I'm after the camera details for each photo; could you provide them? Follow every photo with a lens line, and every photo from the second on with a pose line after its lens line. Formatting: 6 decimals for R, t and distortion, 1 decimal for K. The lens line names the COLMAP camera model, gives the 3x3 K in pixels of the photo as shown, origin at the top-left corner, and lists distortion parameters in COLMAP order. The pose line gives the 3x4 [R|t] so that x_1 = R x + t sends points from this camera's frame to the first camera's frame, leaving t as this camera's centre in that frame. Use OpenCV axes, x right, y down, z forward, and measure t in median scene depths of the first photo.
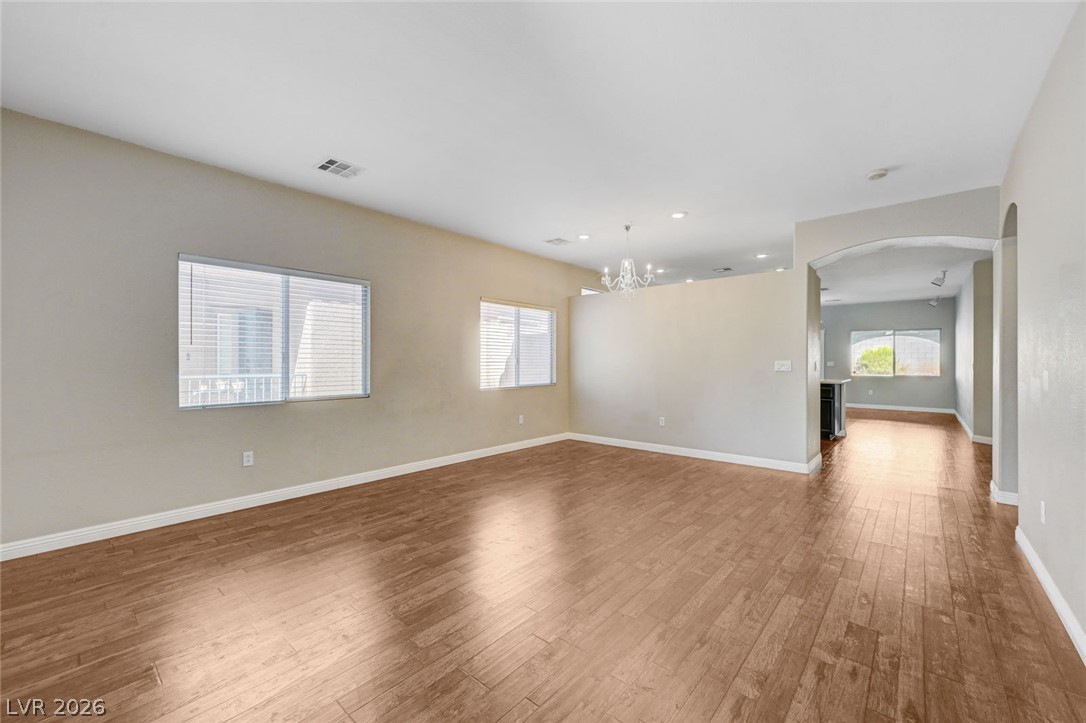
lens RADIAL K [[439.2, 0, 543.0], [0, 439.2, 361.5], [0, 0, 1]] dist [-0.000891, -0.000116]
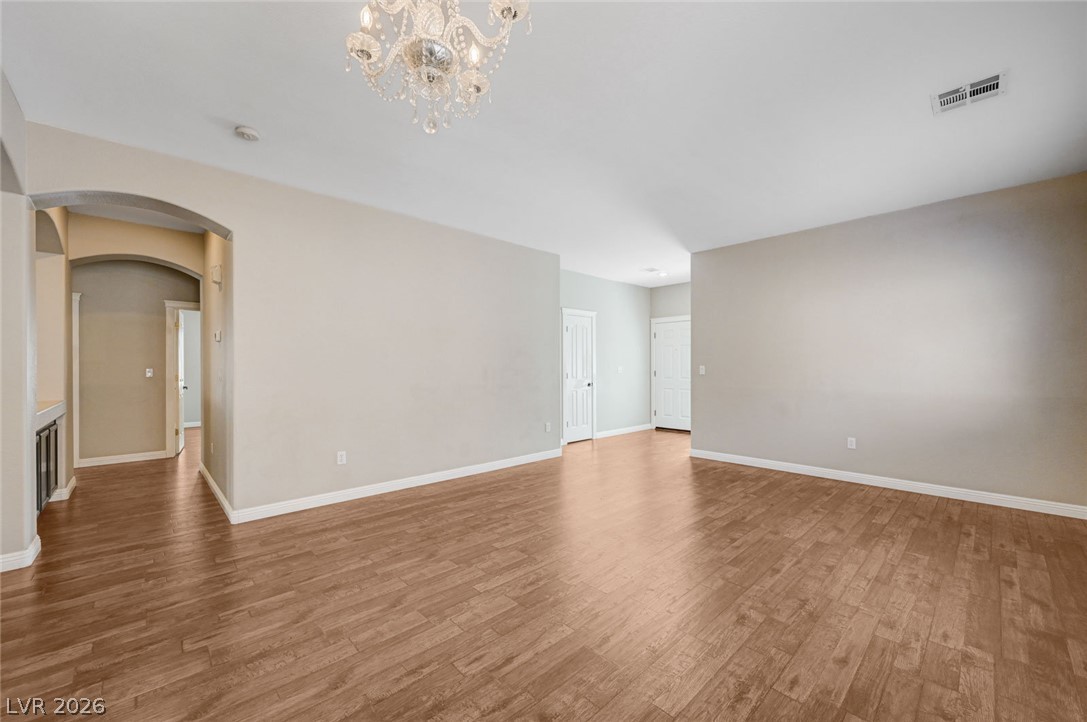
lens RADIAL K [[426.1, 0, 544.9], [0, 426.1, 360.2], [0, 0, 1]] dist [0.000811, 0.000124]
pose [[-0.995230, 0.002952, 0.097516, 0.158887], [0.001444, 0.999878, -0.015532, 0.000351], [-0.097550, -0.015317, -0.995113, 1.884681]]
